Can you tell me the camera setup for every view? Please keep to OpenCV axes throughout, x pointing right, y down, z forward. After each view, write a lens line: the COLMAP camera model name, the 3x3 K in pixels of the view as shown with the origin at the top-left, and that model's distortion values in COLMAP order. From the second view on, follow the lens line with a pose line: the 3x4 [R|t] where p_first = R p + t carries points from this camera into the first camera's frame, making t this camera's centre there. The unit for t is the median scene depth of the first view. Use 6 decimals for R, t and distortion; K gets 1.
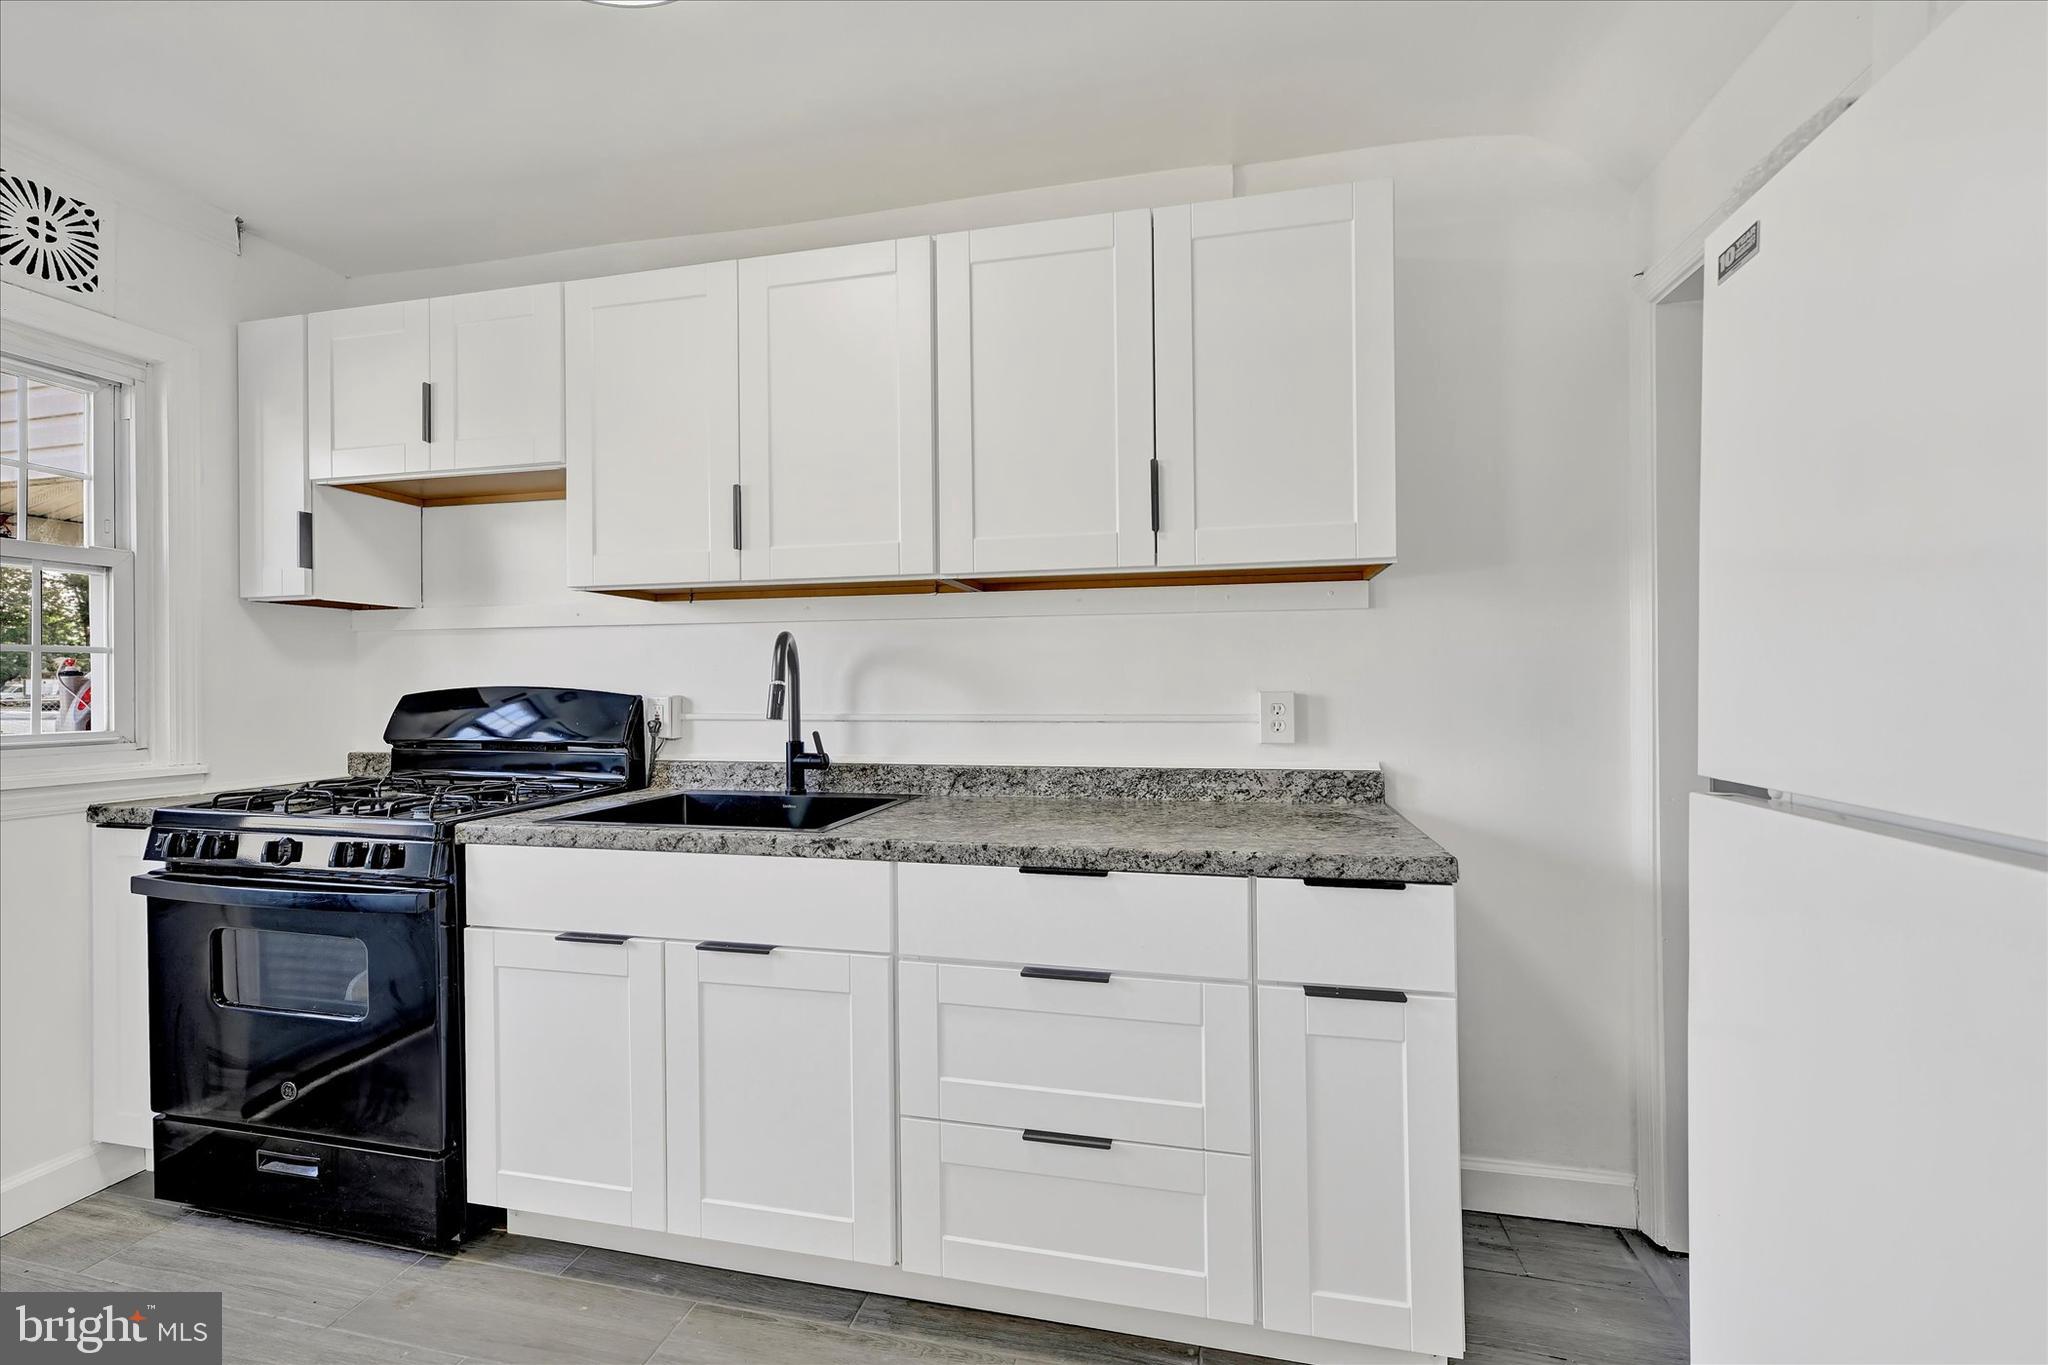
lens RADIAL K [[822.5, 0, 1010.1], [0, 822.5, 683.5], [0, 0, 1]] dist [-0.000641, 0.000471]
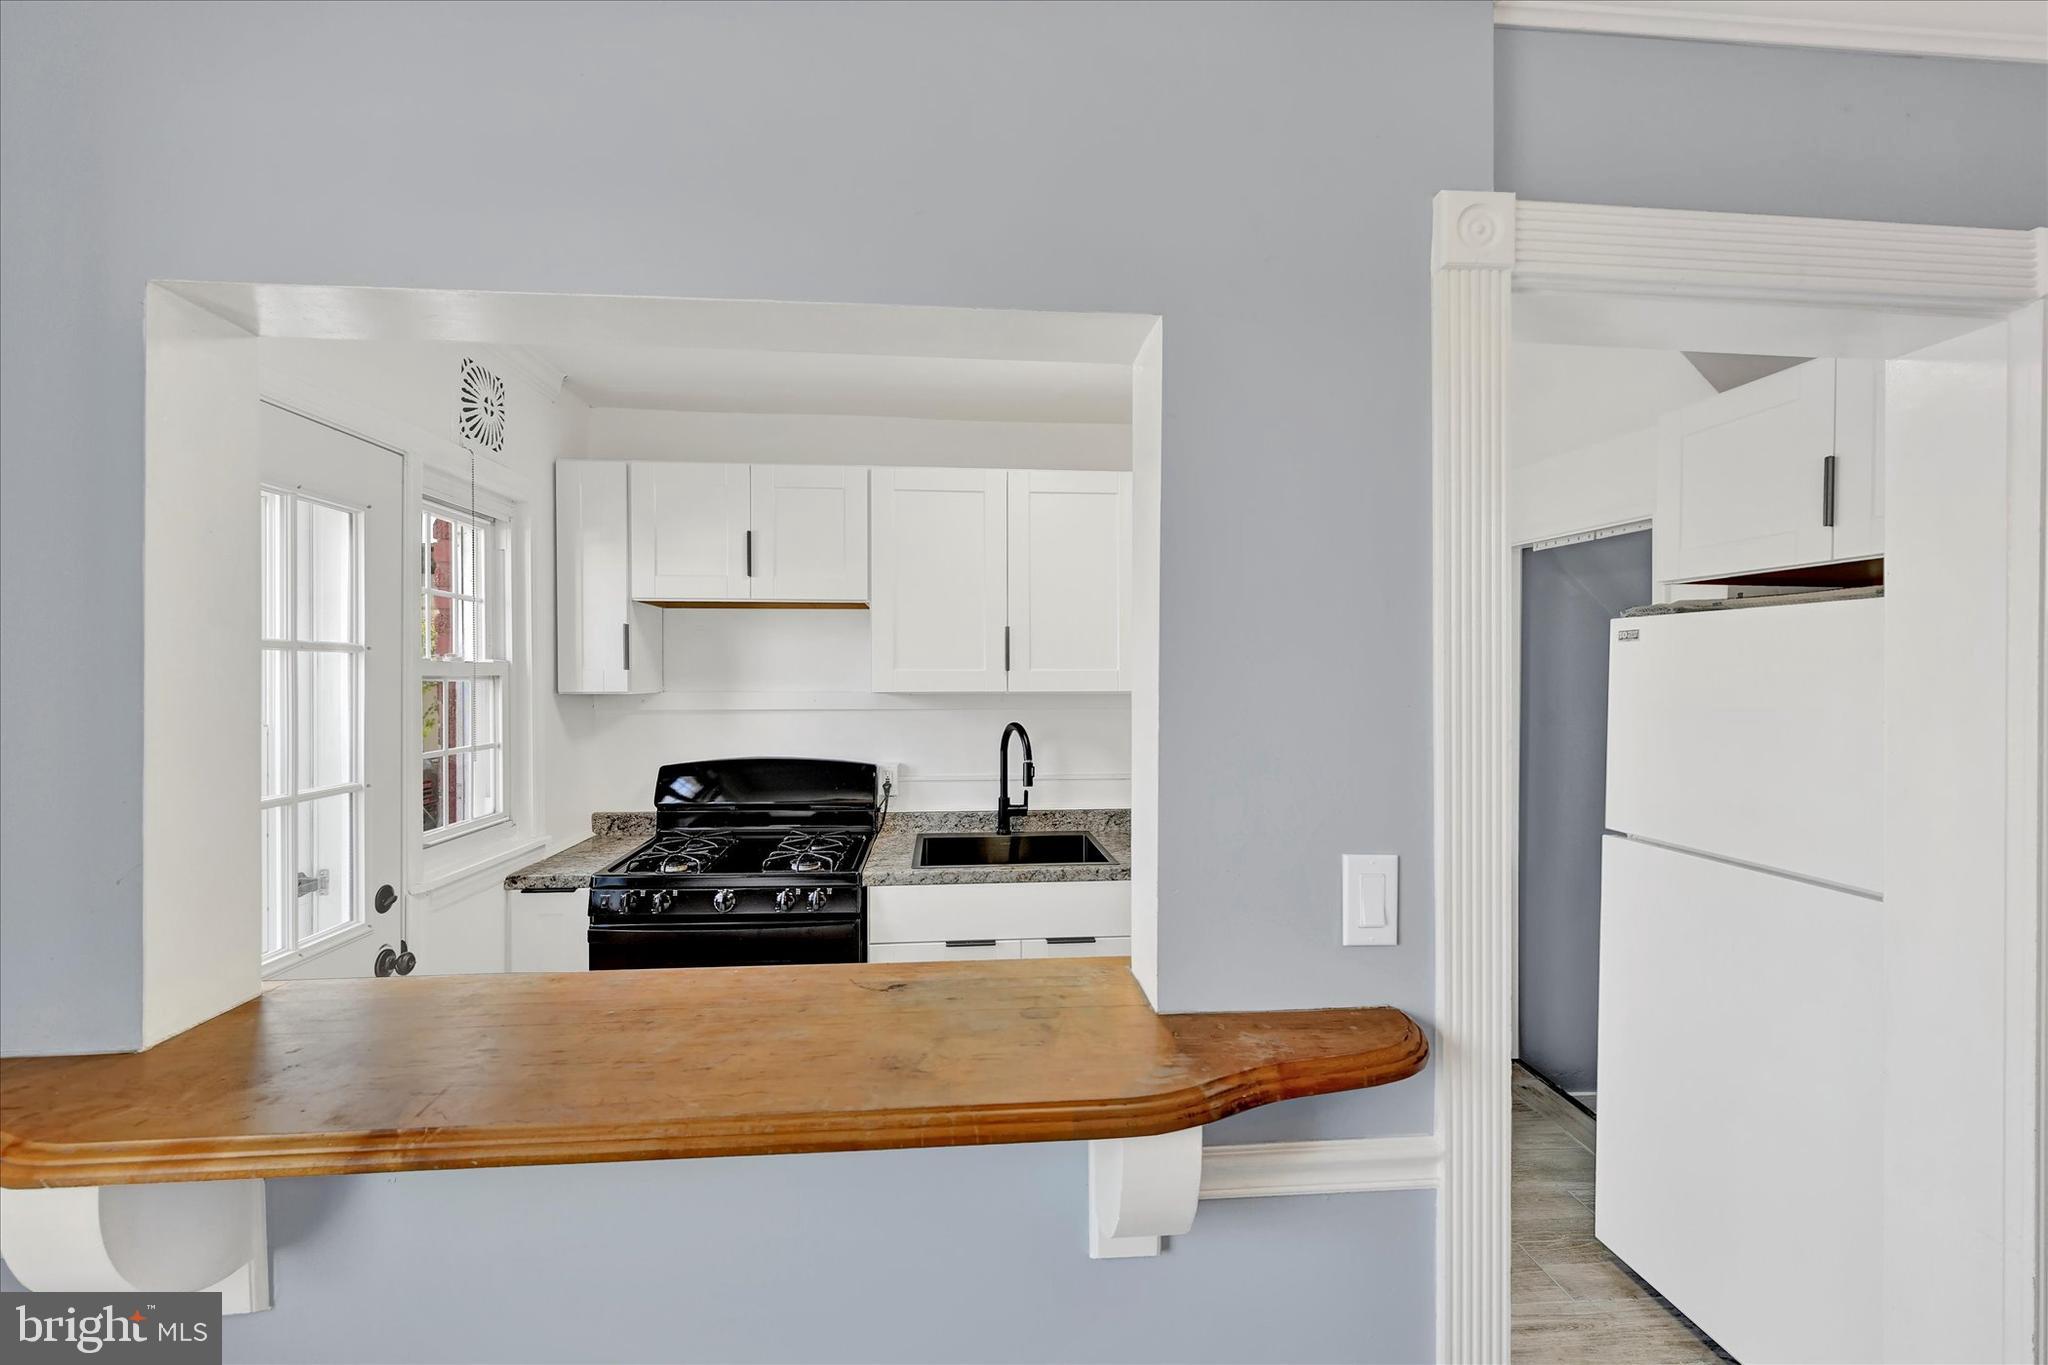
lens RADIAL K [[822.5, 0, 1010.1], [0, 822.5, 683.5], [0, 0, 1]] dist [-0.000641, 0.000471]
pose [[0.948729, 0.008583, 0.315973, -0.702232], [-0.011924, 0.999892, 0.008644, -0.137077], [-0.315864, -0.011968, 0.948729, -0.341866]]
